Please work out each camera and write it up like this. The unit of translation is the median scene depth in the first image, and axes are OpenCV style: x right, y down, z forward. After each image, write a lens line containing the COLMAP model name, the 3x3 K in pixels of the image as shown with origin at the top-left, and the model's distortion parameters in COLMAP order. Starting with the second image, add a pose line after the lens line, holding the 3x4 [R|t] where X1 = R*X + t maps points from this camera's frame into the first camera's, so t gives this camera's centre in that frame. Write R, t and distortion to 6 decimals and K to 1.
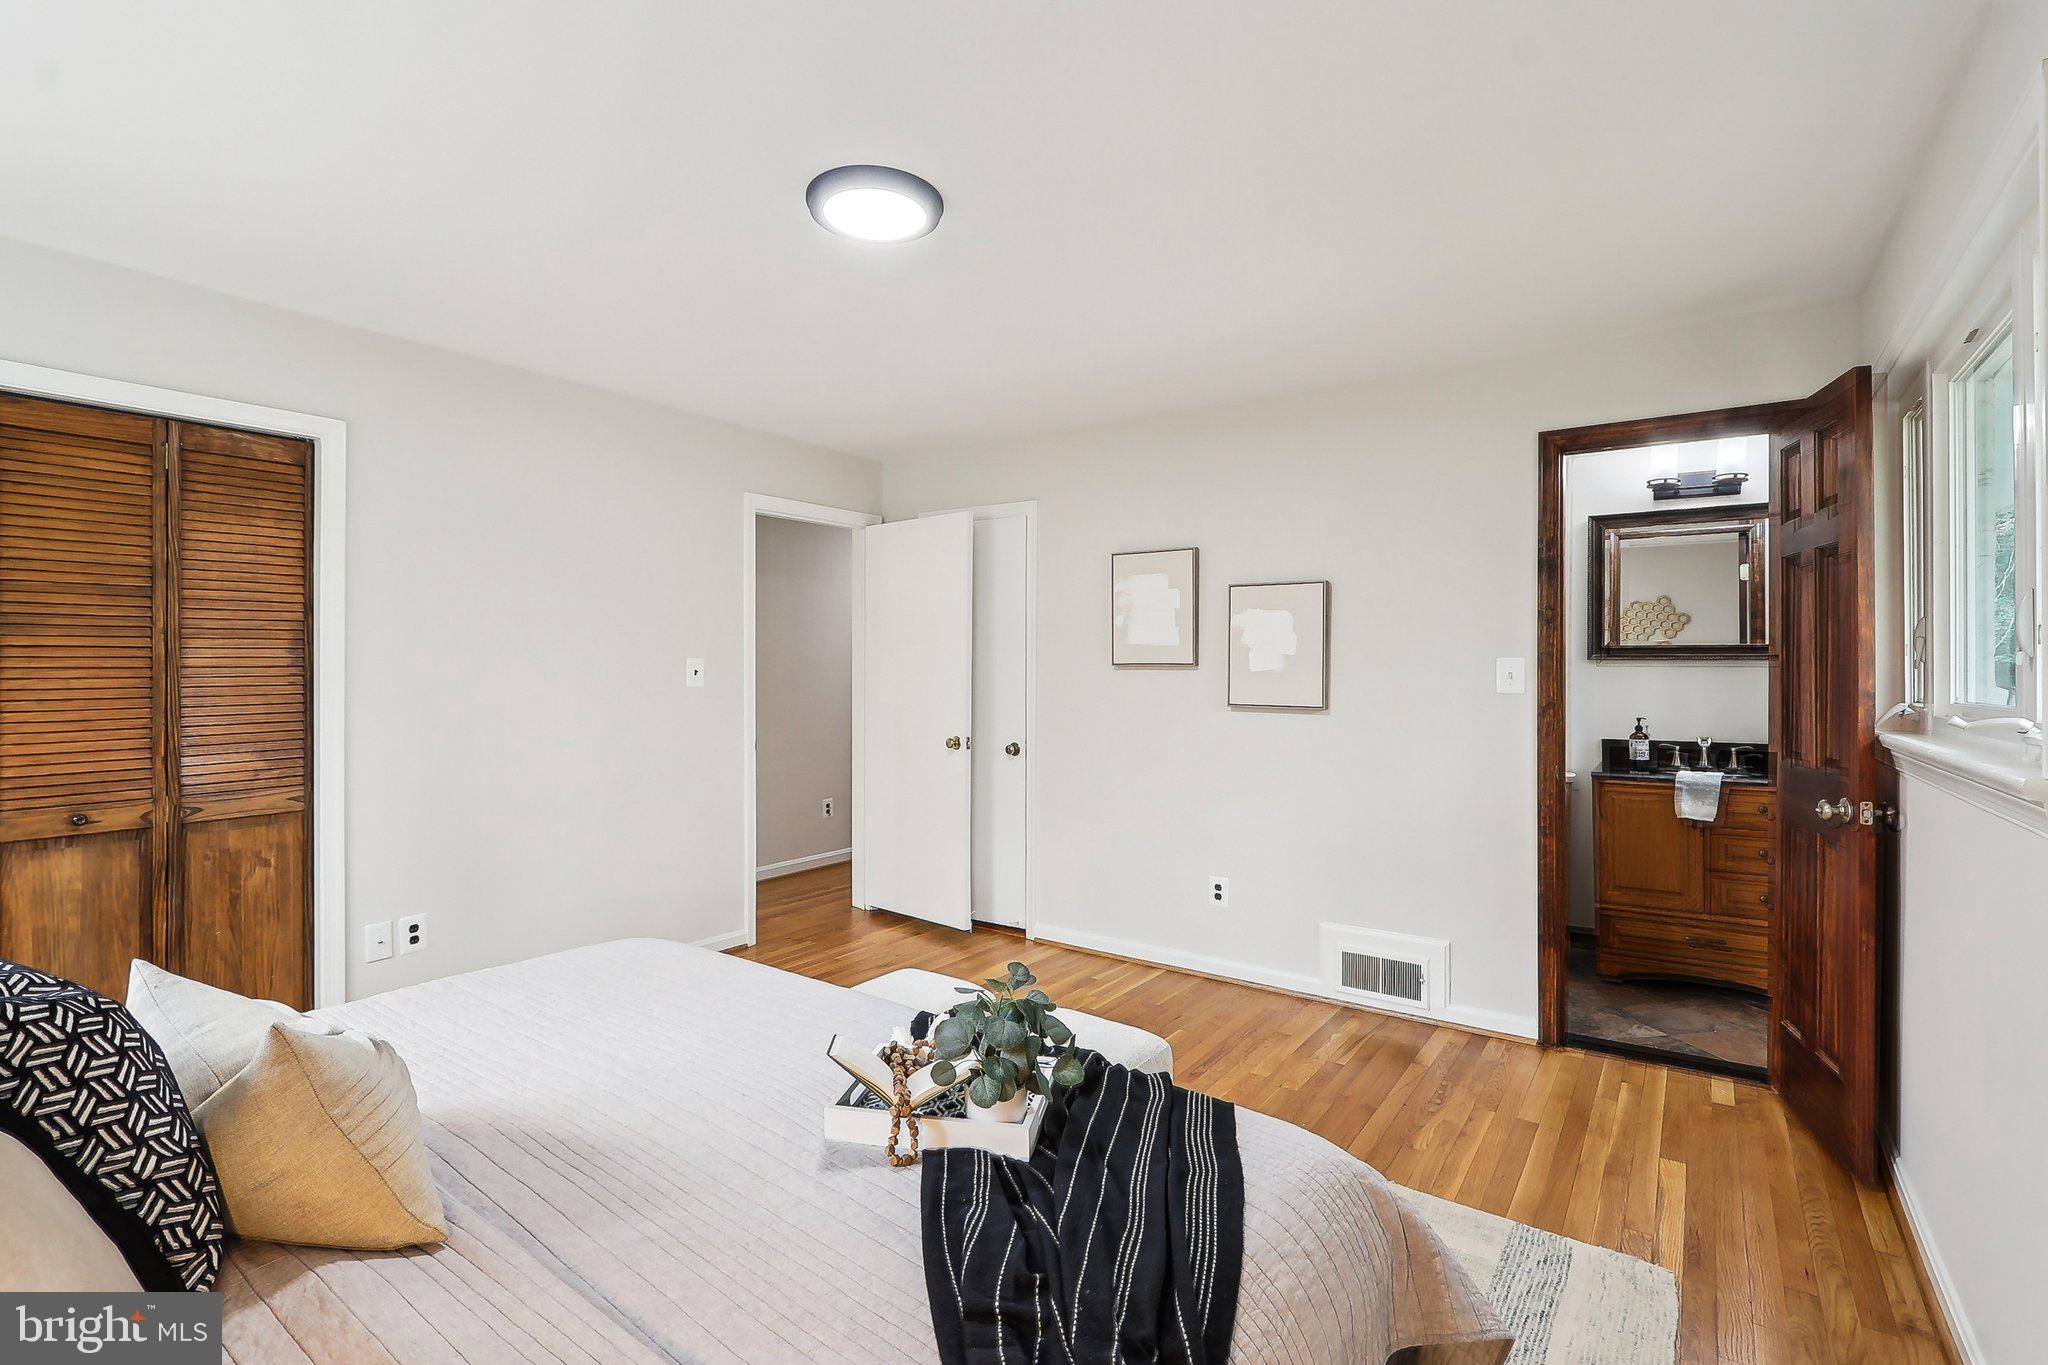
lens RADIAL K [[1003.1, 0, 1001.4], [0, 1003.1, 678.6], [0, 0, 1]] dist [0.003256, -0.001079]
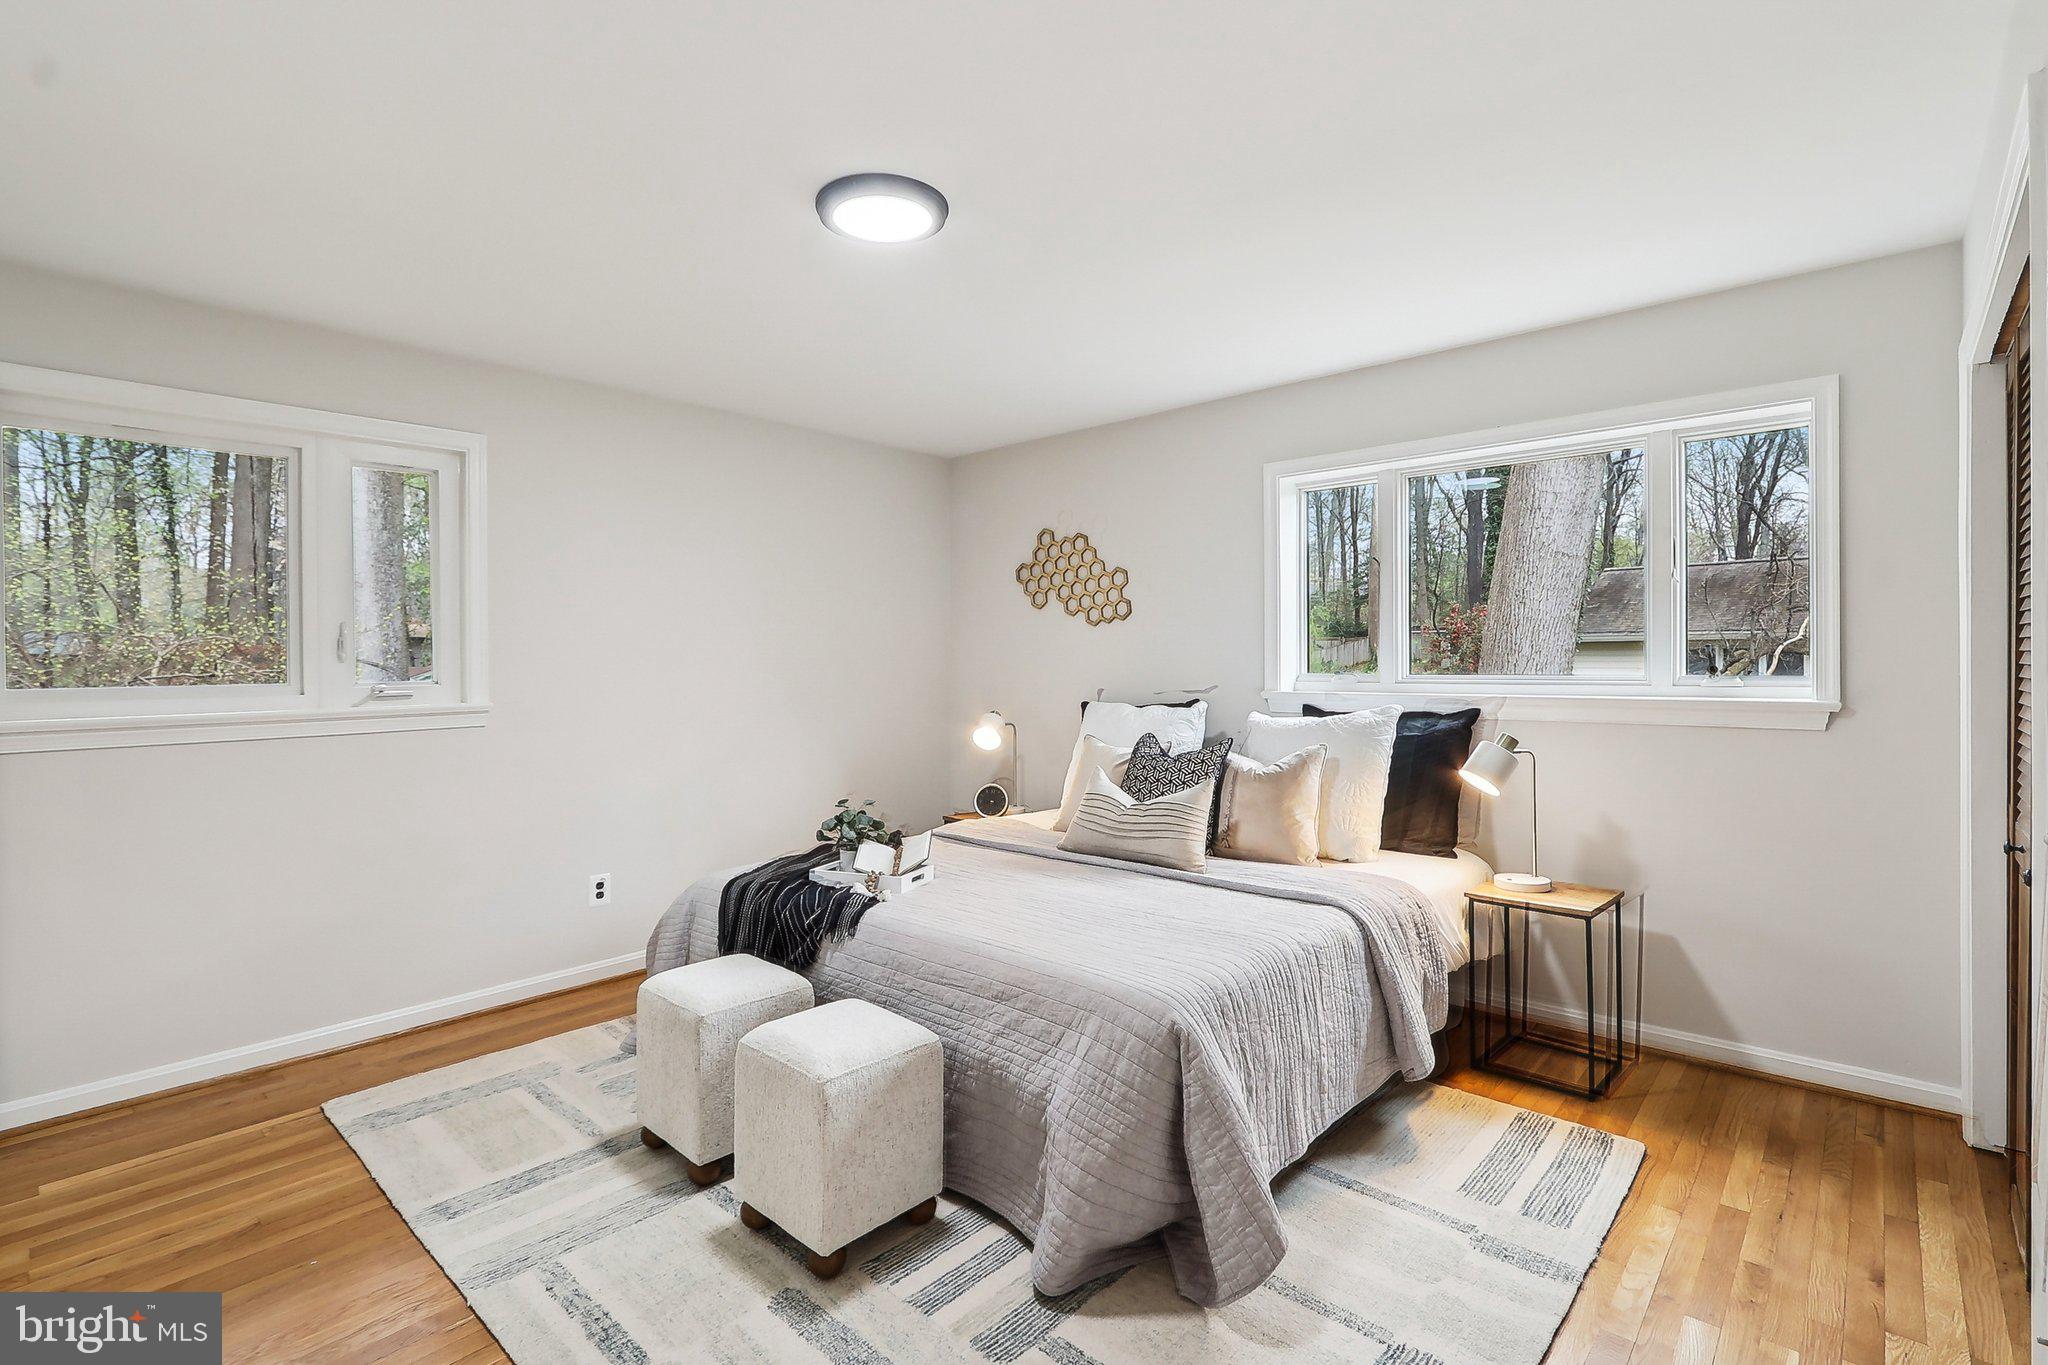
lens RADIAL K [[967.9, 0, 1014.4], [0, 967.9, 672.6], [0, 0, 1]] dist [0.005498, -0.000297]
pose [[-0.993271, -0.000638, 0.115814, -0.297255], [0.002624, 0.999604, 0.028015, -0.017150], [-0.115786, 0.028131, -0.992876, 1.587443]]
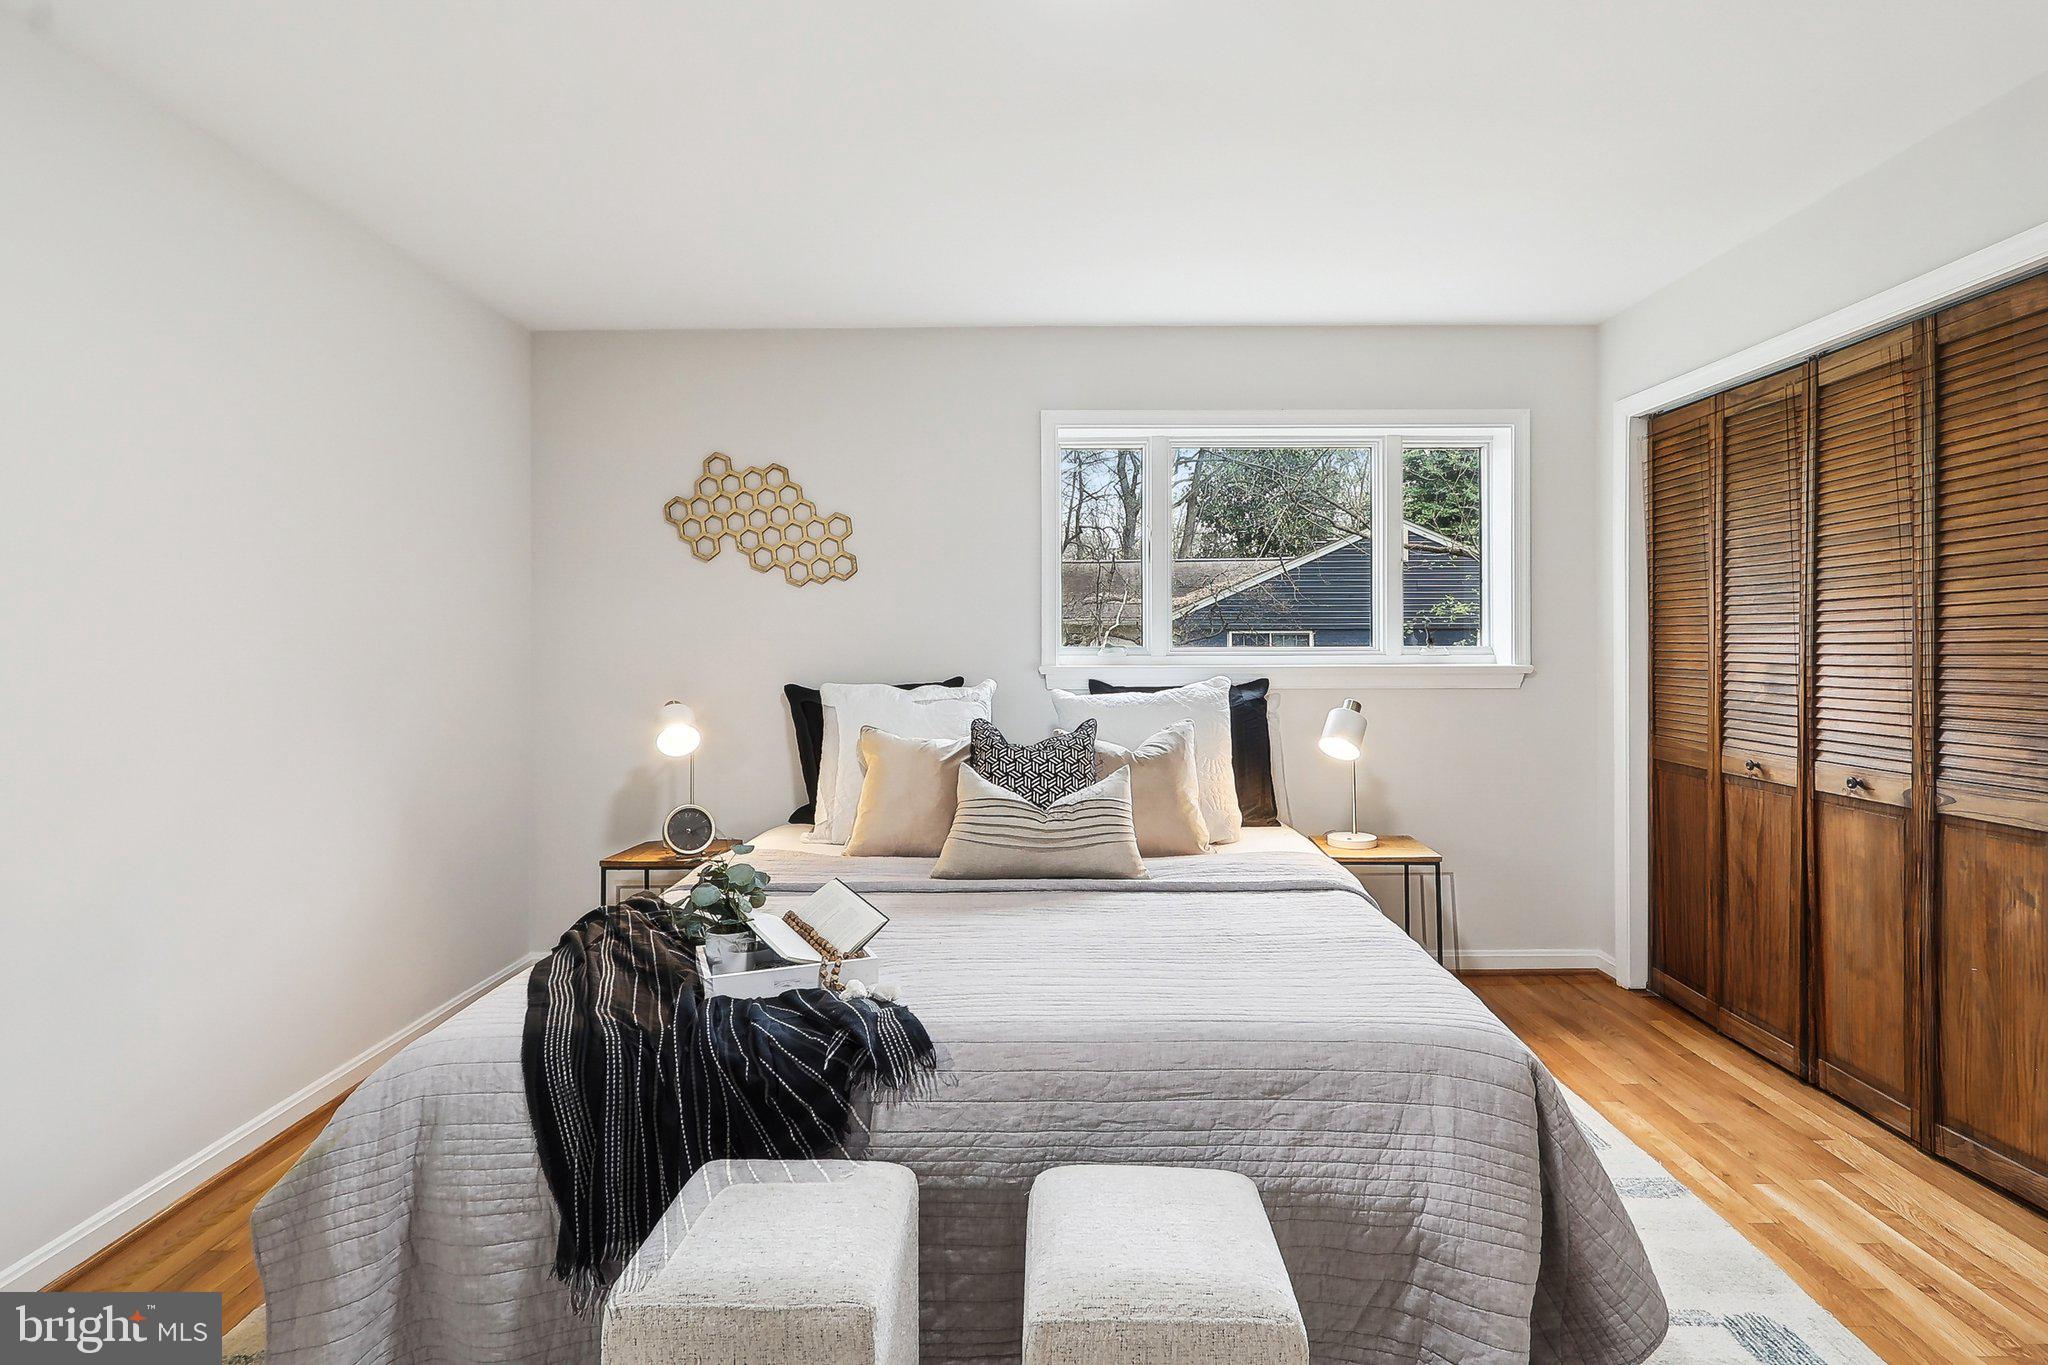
lens RADIAL K [[999.2, 0, 1047.7], [0, 999.2, 653.2], [0, 0, 1]] dist [0.004552, -0.001347]
pose [[-0.814110, 0.004280, -0.580694, 0.223566], [-0.008884, 0.999764, 0.019824, 0.006652], [0.580642, 0.021297, -0.813880, 1.214452]]
